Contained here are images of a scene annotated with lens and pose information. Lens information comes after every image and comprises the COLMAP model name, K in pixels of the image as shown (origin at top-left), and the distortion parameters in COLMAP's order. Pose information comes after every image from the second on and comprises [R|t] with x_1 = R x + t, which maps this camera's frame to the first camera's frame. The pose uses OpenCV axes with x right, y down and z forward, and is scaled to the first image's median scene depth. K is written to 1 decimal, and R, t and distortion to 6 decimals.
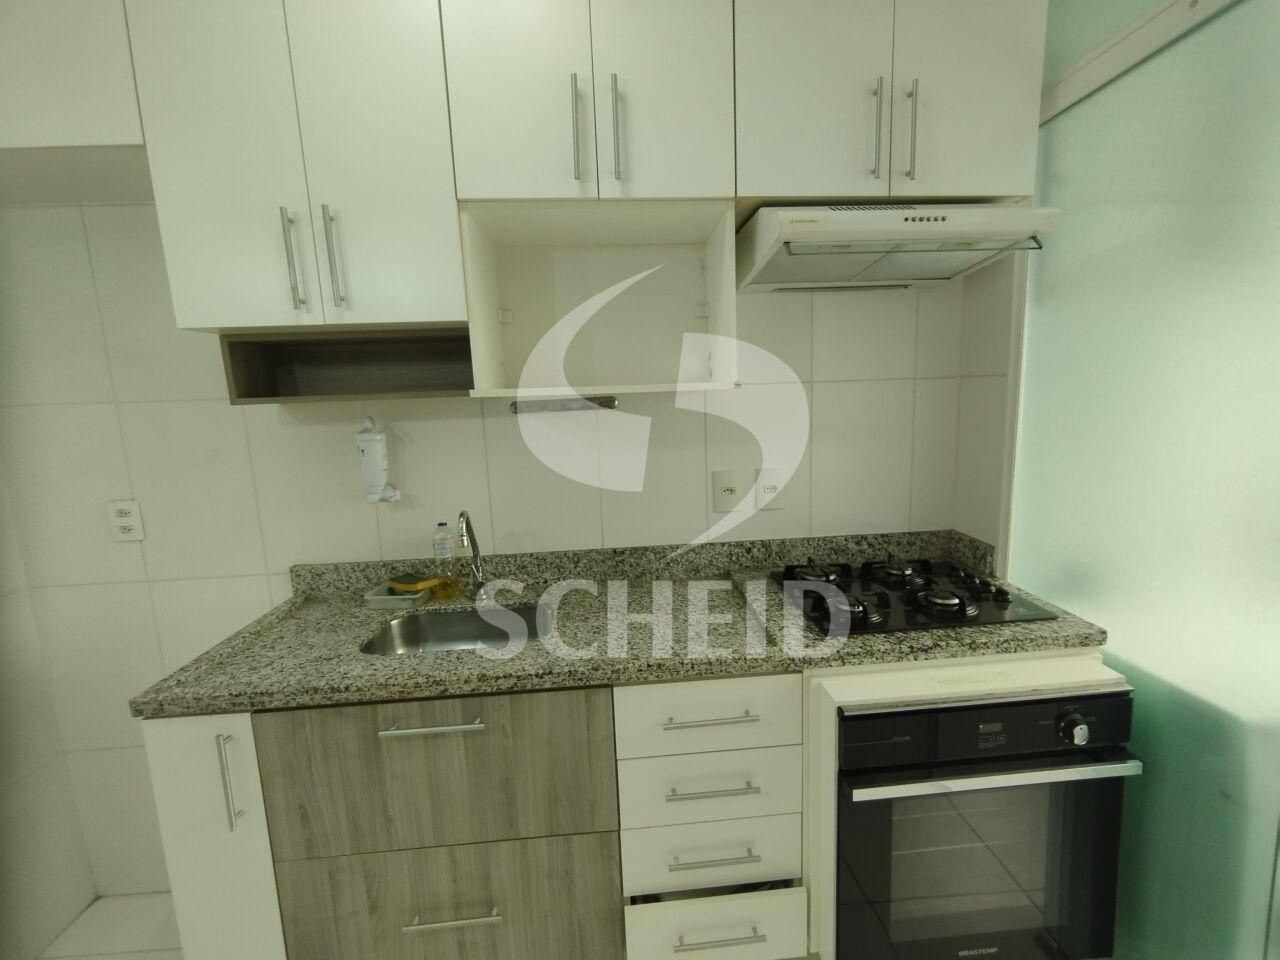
lens RADIAL K [[585.3, 0, 669.6], [0, 585.3, 481.0], [0, 0, 1]] dist [0.002056, 0.000673]
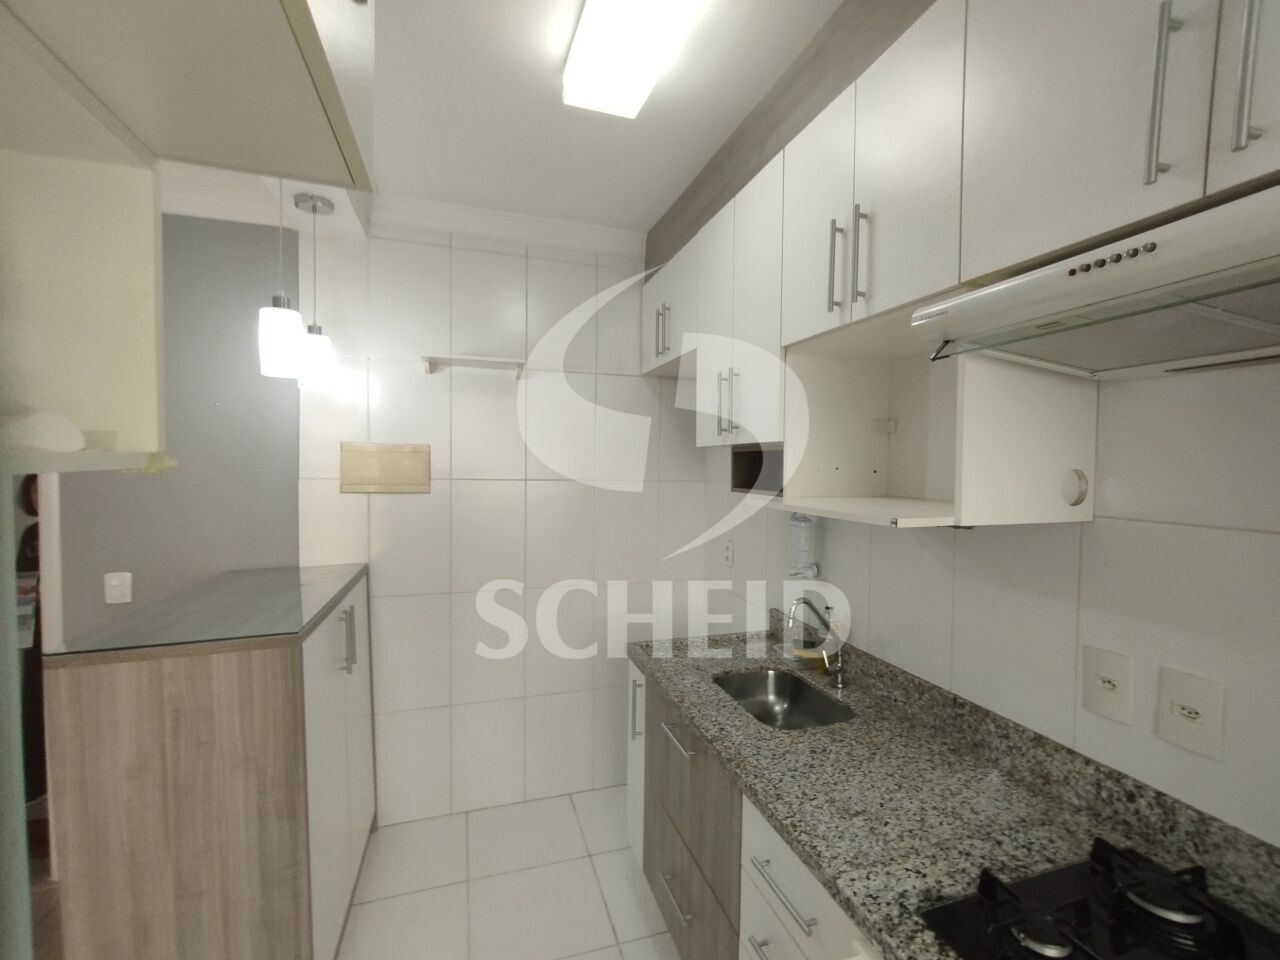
lens RADIAL K [[585.3, 0, 669.6], [0, 585.3, 481.0], [0, 0, 1]] dist [0.002056, 0.000673]
pose [[0.261717, 0.065011, -0.962953, 0.574558], [-0.164398, 0.986151, 0.021896, -0.135312], [0.951040, 0.152577, 0.268780, 0.348741]]
